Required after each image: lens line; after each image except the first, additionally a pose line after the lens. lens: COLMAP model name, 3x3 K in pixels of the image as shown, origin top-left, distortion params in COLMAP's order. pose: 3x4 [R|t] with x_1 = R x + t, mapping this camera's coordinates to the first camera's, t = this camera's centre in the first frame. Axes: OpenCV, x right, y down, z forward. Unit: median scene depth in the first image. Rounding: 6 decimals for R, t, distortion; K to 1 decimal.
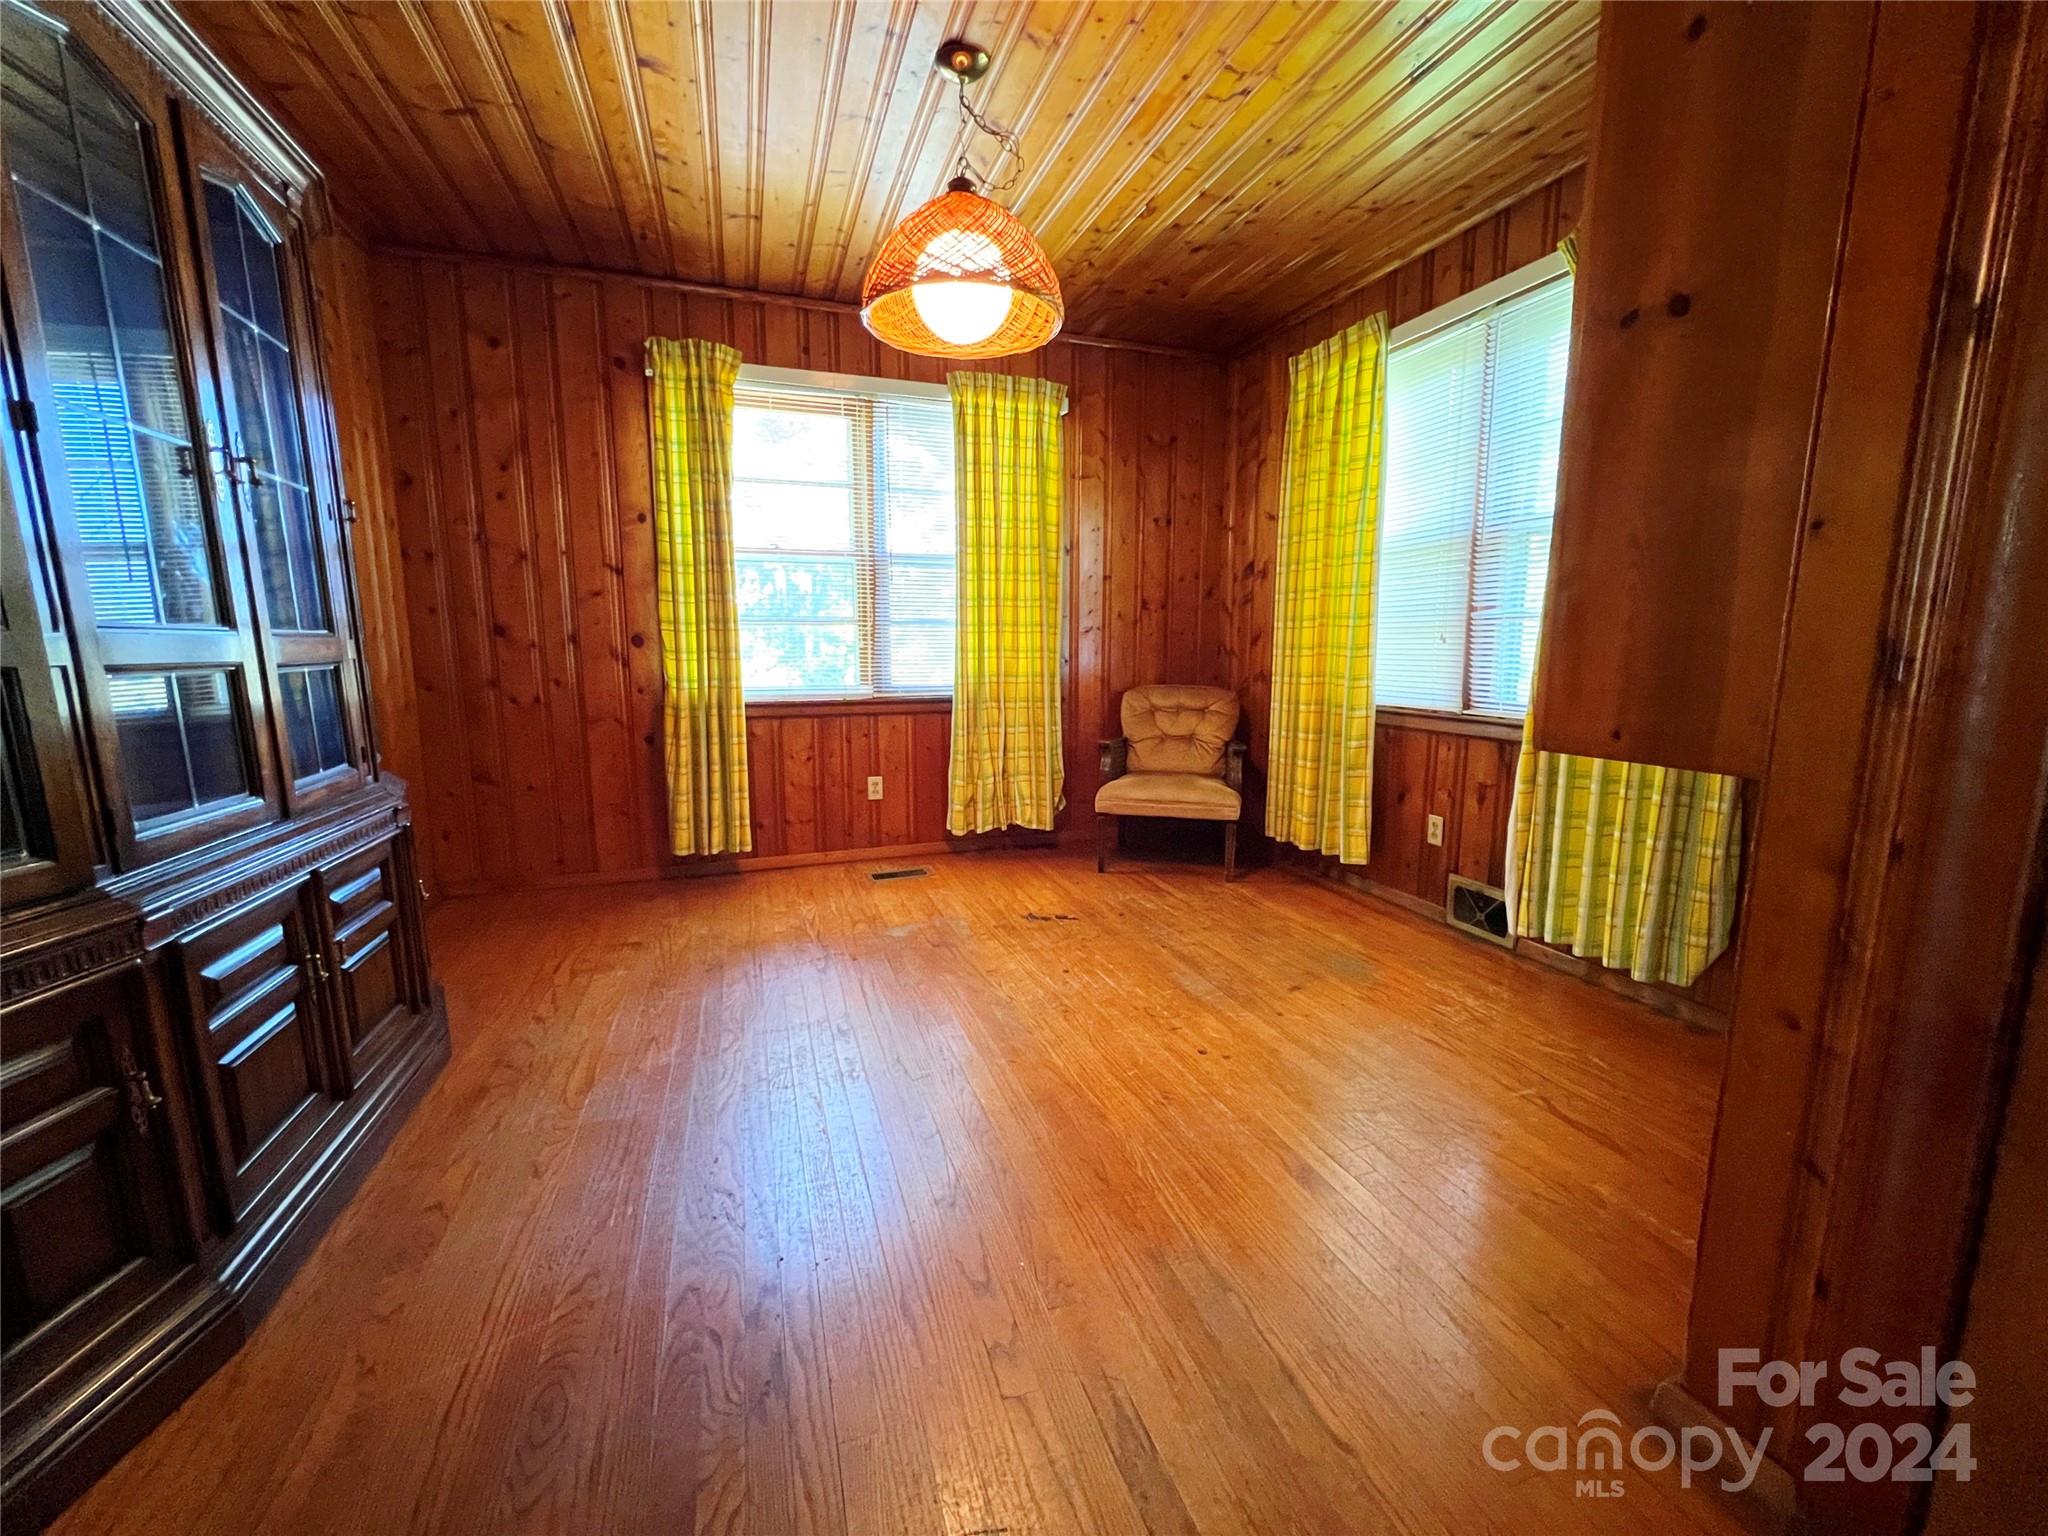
lens RADIAL K [[815.7, 0, 1013.6], [0, 815.7, 766.1], [0, 0, 1]] dist [-0.002664, 0.000441]
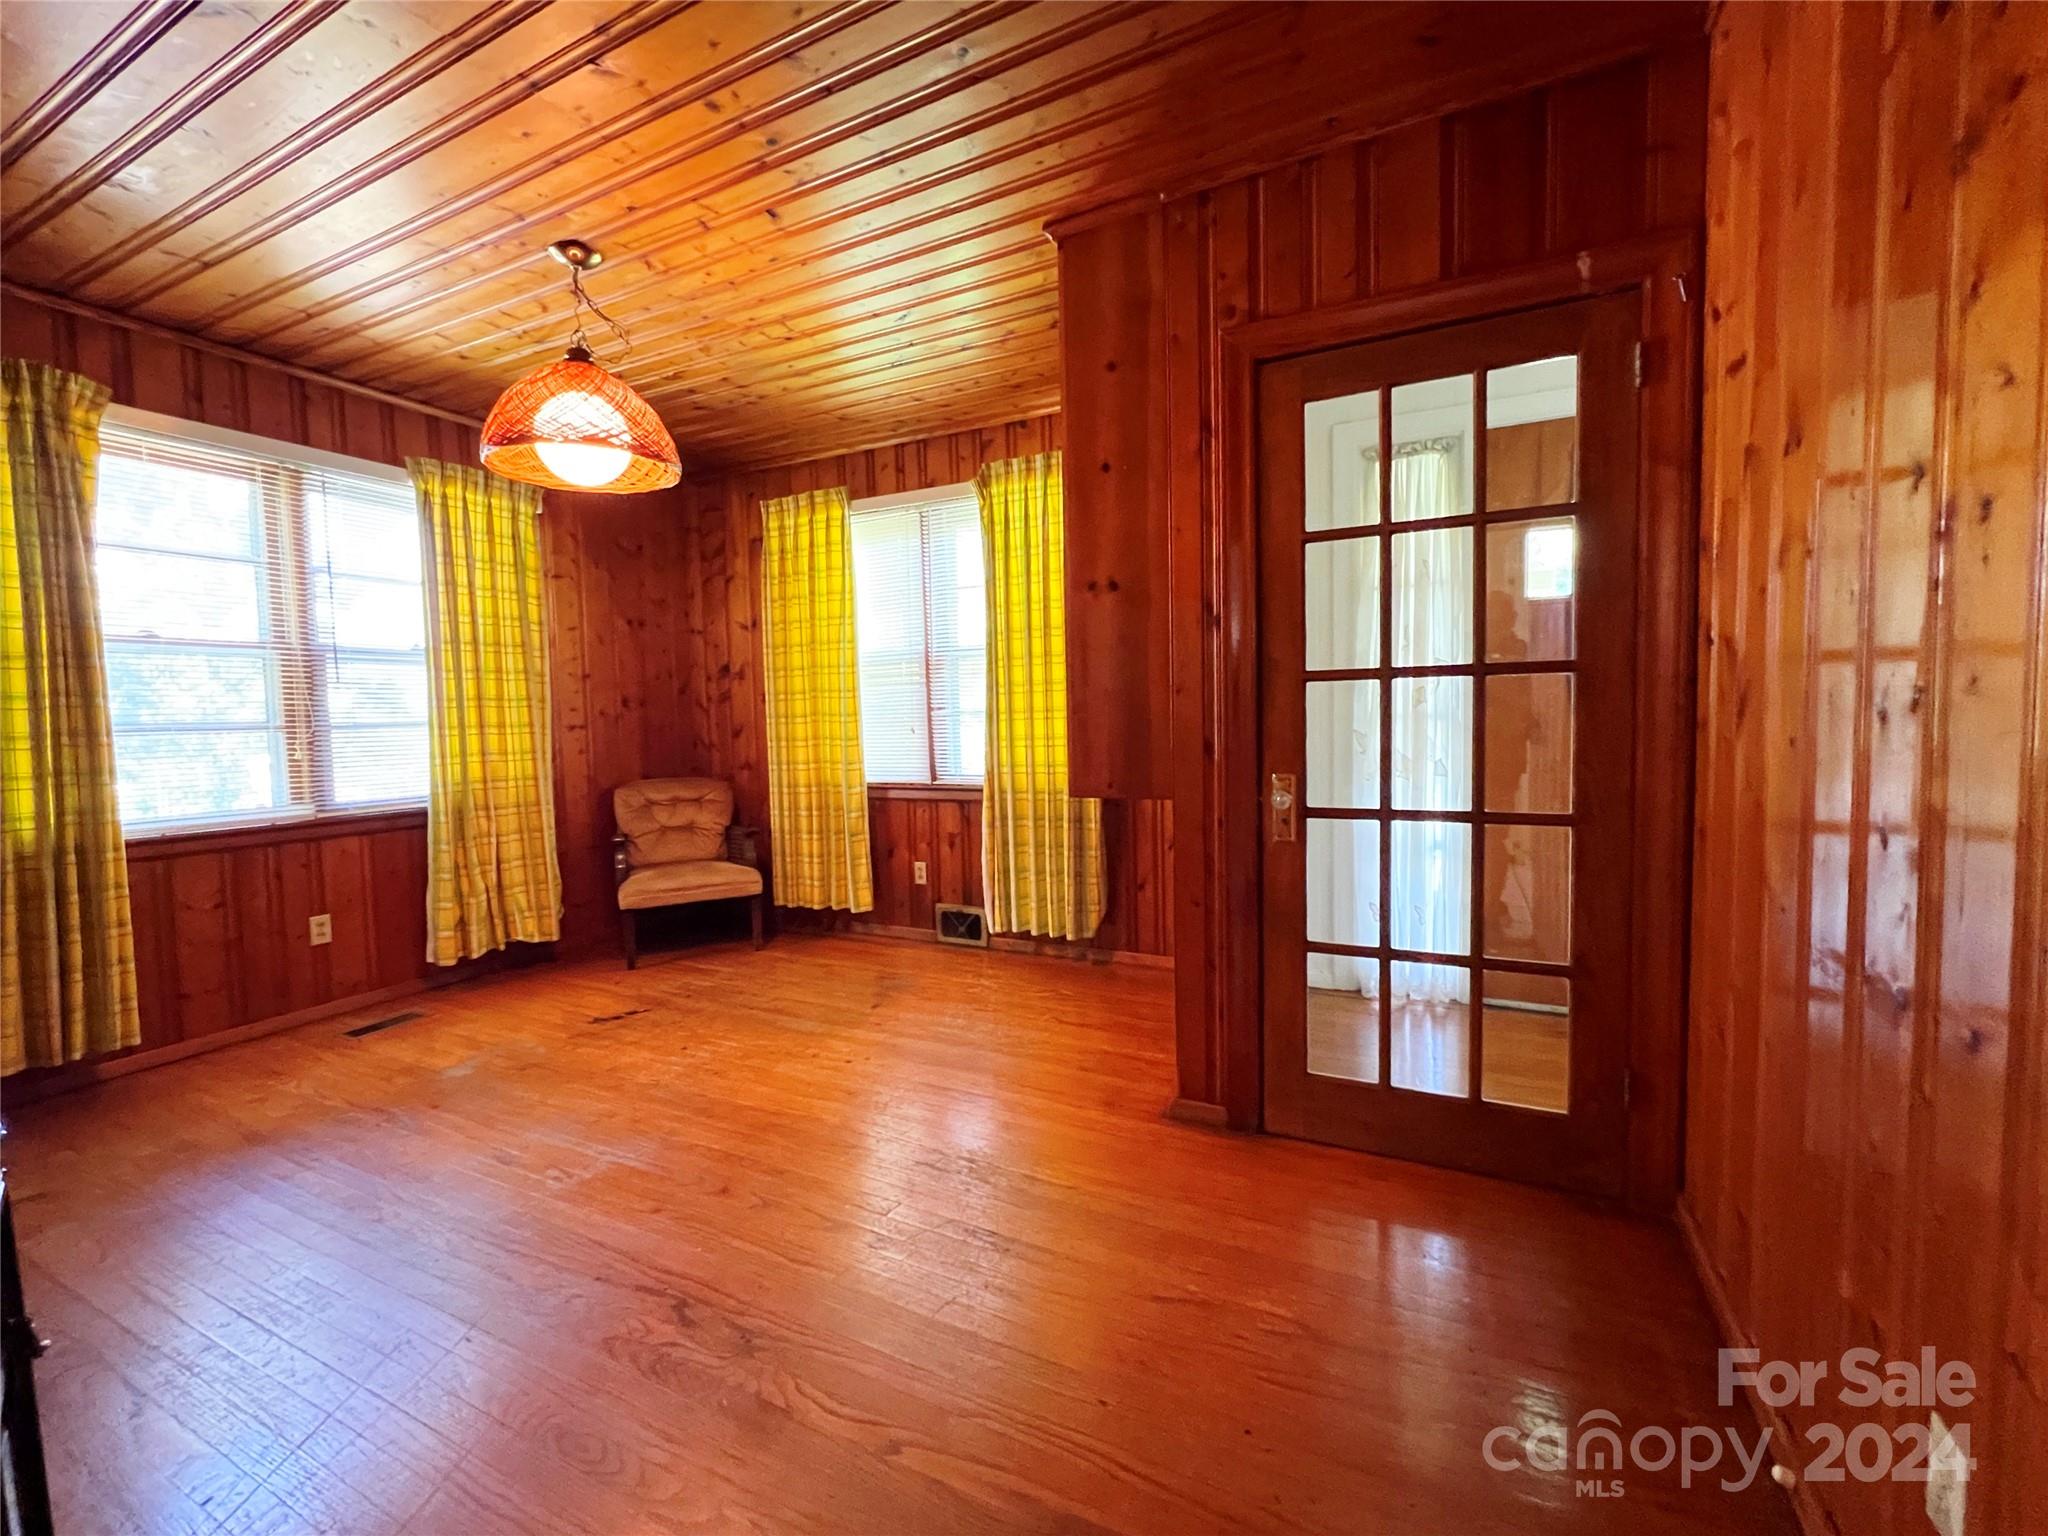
lens RADIAL K [[814.8, 0, 1032.7], [0, 814.8, 763.1], [0, 0, 1]] dist [0.004420, 0.000978]
pose [[0.729036, -0.055892, 0.682189, -0.230704], [0.127903, 0.990229, -0.055557, -0.001564], [-0.672419, 0.127757, 0.729062, -0.103220]]
